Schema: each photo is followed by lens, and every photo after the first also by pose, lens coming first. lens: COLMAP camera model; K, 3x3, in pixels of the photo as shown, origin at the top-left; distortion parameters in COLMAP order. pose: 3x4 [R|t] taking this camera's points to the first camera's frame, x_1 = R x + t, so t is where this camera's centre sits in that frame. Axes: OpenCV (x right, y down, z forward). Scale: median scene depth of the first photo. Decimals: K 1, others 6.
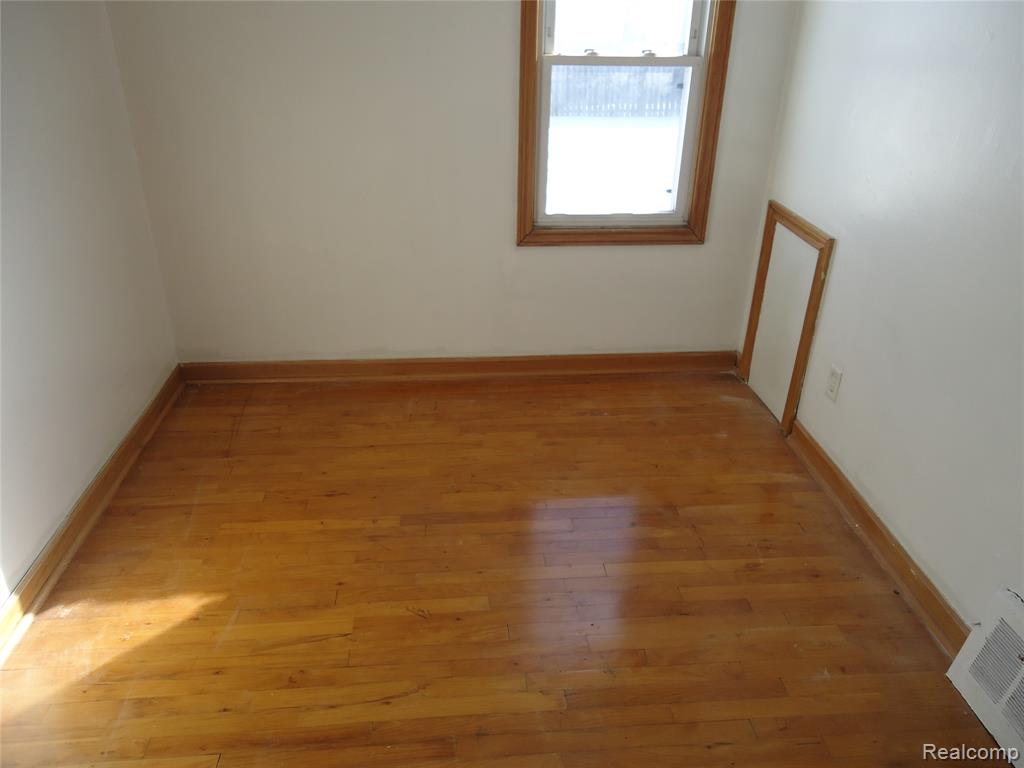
lens RADIAL K [[740.0, 0, 512.0], [0, 740.0, 384.0], [0, 0, 1]] dist [-0.002857, -0.011489]
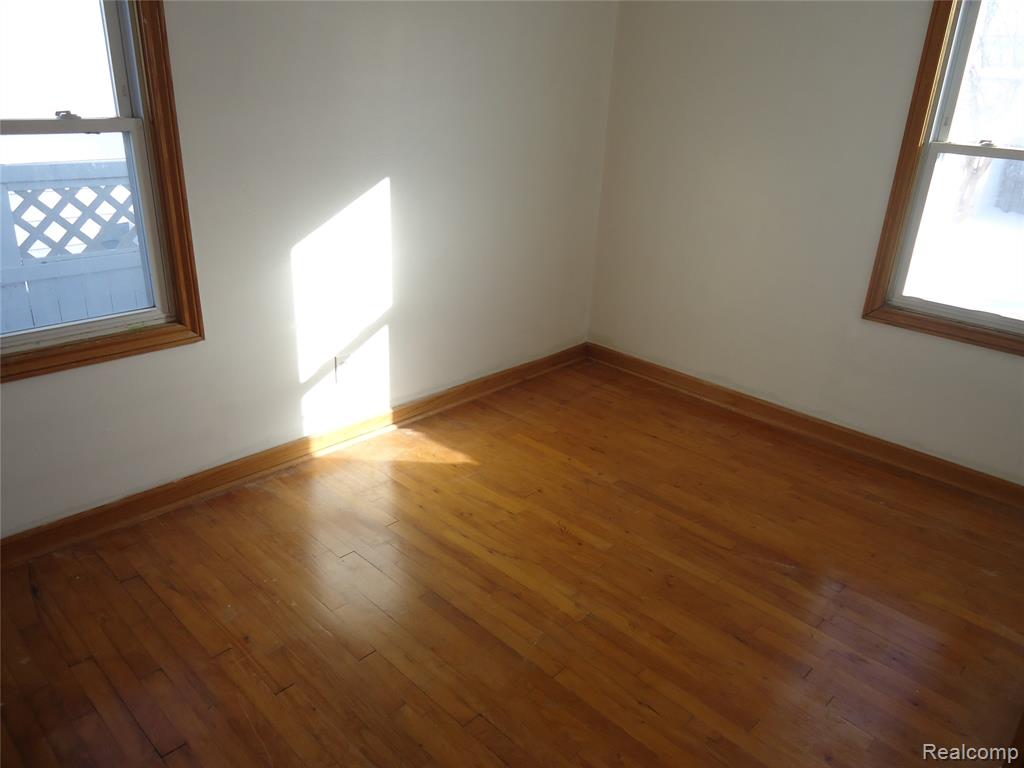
lens RADIAL K [[740.0, 0, 512.0], [0, 740.0, 384.0], [0, 0, 1]] dist [-0.002857, -0.011489]
pose [[0.653858, 0.300397, -0.694429, 0.473546], [-0.371049, 0.927173, 0.051707, 0.028227], [0.659388, 0.223858, 0.717701, -0.040102]]
